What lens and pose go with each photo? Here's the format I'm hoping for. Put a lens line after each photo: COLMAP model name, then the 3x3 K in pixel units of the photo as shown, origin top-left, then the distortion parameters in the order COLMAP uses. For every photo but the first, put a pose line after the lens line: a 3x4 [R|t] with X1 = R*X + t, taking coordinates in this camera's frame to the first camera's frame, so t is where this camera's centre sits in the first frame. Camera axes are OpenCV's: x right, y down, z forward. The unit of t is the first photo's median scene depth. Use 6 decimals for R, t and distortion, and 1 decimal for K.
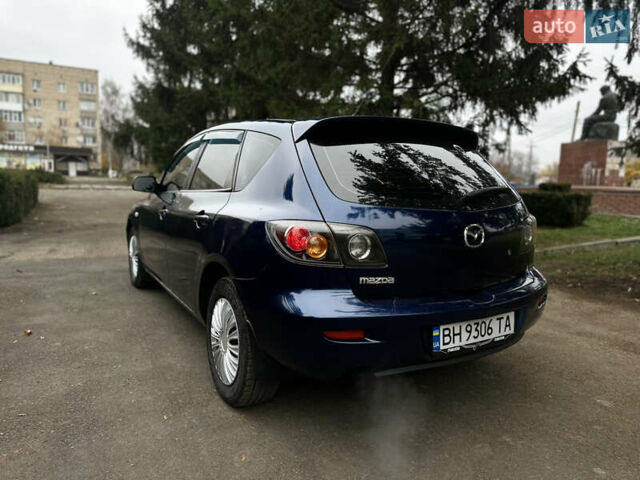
lens RADIAL K [[445.8, 0, 317.8], [0, 445.8, 239.2], [0, 0, 1]] dist [0.038327, -0.046349]
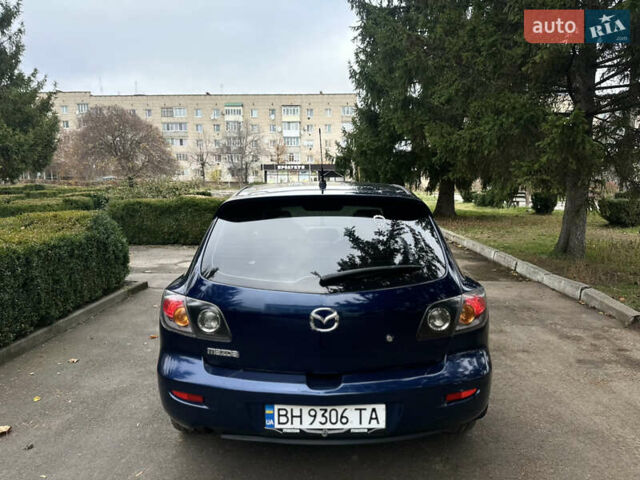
lens RADIAL K [[441.9, 0, 317.9], [0, 441.9, 239.9], [0, 0, 1]] dist [0.040618, -0.053683]
pose [[0.857907, 0.031660, -0.512829, 0.377267], [-0.039192, 0.999224, -0.003877, -0.081547], [0.512308, 0.023425, 0.858482, 0.067347]]
